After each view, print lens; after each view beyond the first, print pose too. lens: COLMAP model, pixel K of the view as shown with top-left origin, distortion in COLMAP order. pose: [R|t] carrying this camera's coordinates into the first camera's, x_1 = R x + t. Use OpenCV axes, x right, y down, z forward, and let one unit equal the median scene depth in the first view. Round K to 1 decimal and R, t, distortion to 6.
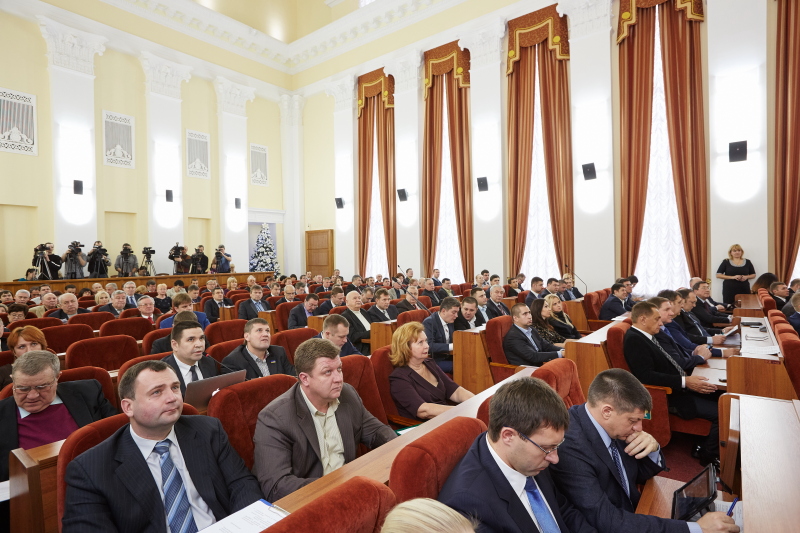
lens RADIAL K [[432.0, 0, 399.8], [0, 432.0, 263.1], [0, 0, 1]] dist [-0.022714, 0.008805]
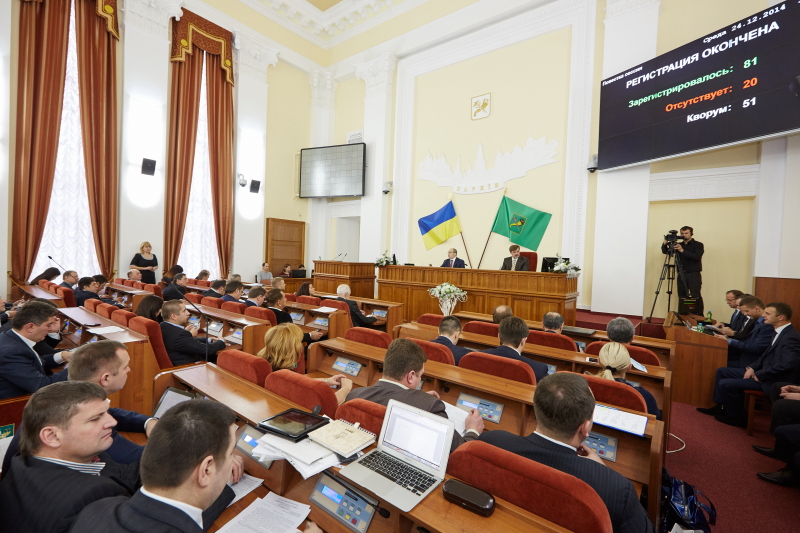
lens RADIAL K [[365.8, 0, 399.8], [0, 365.8, 264.5], [0, 0, 1]] dist [-0.002511, -0.001204]
pose [[-0.005707, -0.001838, 0.999982, -0.315835], [-0.029015, 0.999578, 0.001672, -0.001106], [-0.999563, -0.029005, -0.005758, 0.304939]]
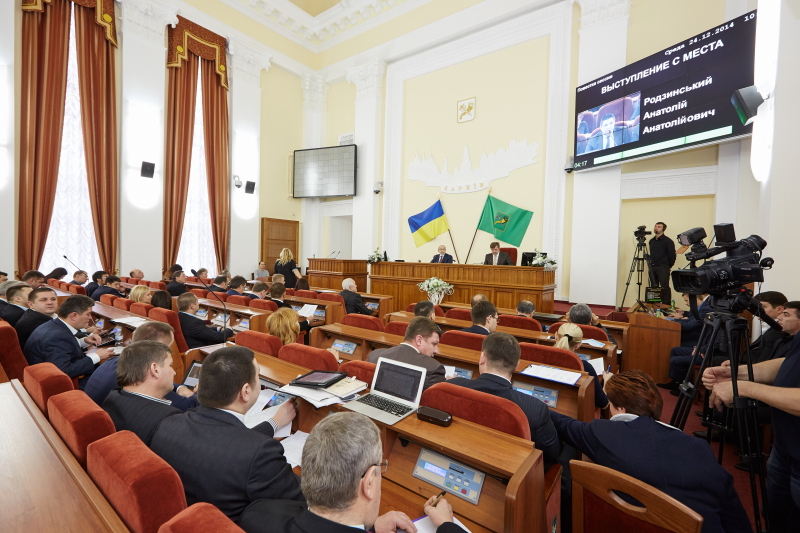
lens RADIAL K [[365.8, 0, 399.9], [0, 365.8, 264.6], [0, 0, 1]] dist [-0.002511, -0.001204]
pose [[-0.026764, -0.007454, 0.999614, -0.382640], [-0.017707, 0.999819, 0.006981, 0.004100], [-0.999485, -0.017513, -0.026892, 0.300213]]
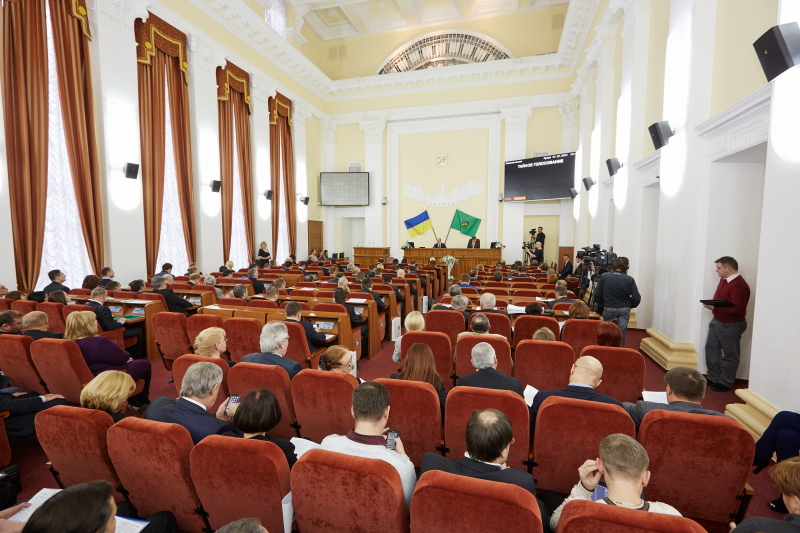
lens RADIAL K [[365.8, 0, 402.6], [0, 365.8, 261.2], [0, 0, 1]] dist [-0.002511, -0.001204]
pose [[-0.399384, -0.041220, 0.915857, -1.170830], [0.014628, 0.998575, 0.051321, -0.032691], [-0.916667, 0.033894, -0.398212, 1.277561]]
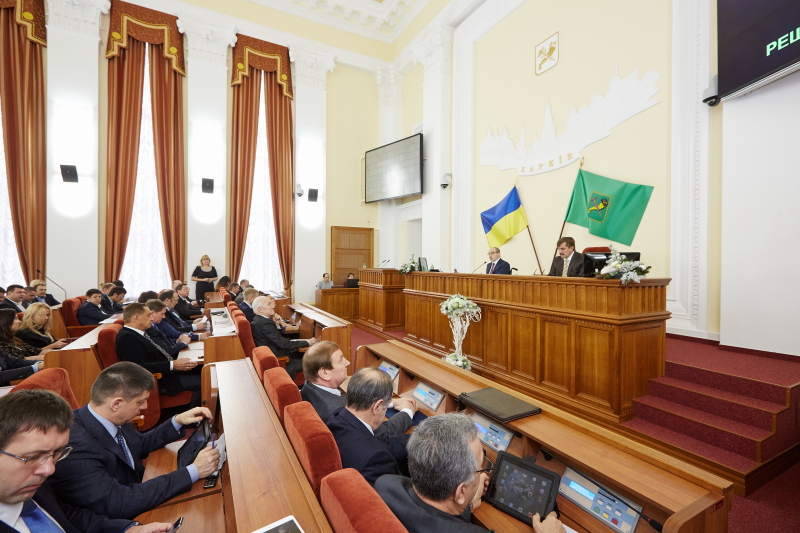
lens RADIAL K [[365.8, 0, 401.4], [0, 365.8, 263.4], [0, 0, 1]] dist [-0.002511, -0.001204]
pose [[0.392381, 0.019307, 0.919600, -0.024909], [-0.006086, 0.999812, -0.018394, -0.000358], [-0.919783, 0.001621, 0.392425, -0.011272]]
